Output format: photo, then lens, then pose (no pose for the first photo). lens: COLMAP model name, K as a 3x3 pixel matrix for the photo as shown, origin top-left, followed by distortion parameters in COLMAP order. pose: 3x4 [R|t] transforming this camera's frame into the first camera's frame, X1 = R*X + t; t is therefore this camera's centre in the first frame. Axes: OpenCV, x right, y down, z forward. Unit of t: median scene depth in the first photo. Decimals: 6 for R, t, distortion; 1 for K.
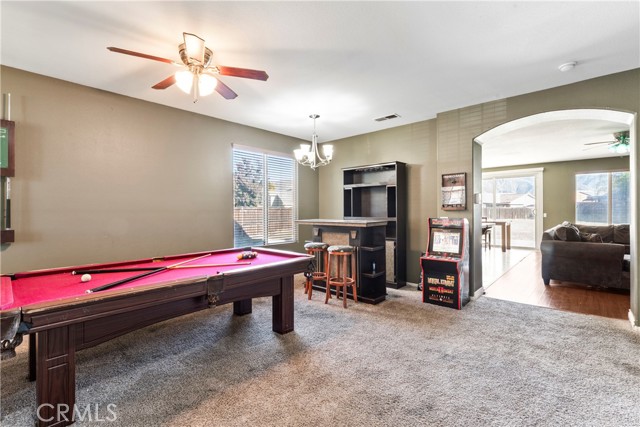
lens RADIAL K [[288.3, 0, 320.0], [0, 288.3, 213.5], [0, 0, 1]] dist [-0.001164, -0.000117]
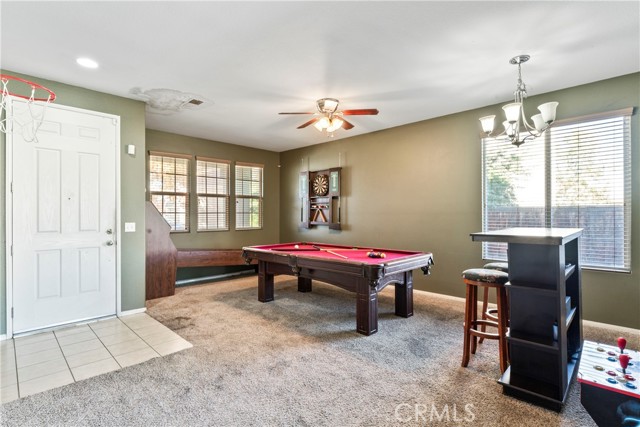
lens RADIAL K [[313.7, 0, 320.0], [0, 313.7, 213.5], [0, 0, 1]] dist [-0.002632, -0.000348]
pose [[-0.027942, -0.003083, -0.999605, 1.109037], [-0.006138, 0.999977, -0.002913, -0.003722], [0.999591, 0.006054, -0.027960, 0.990339]]
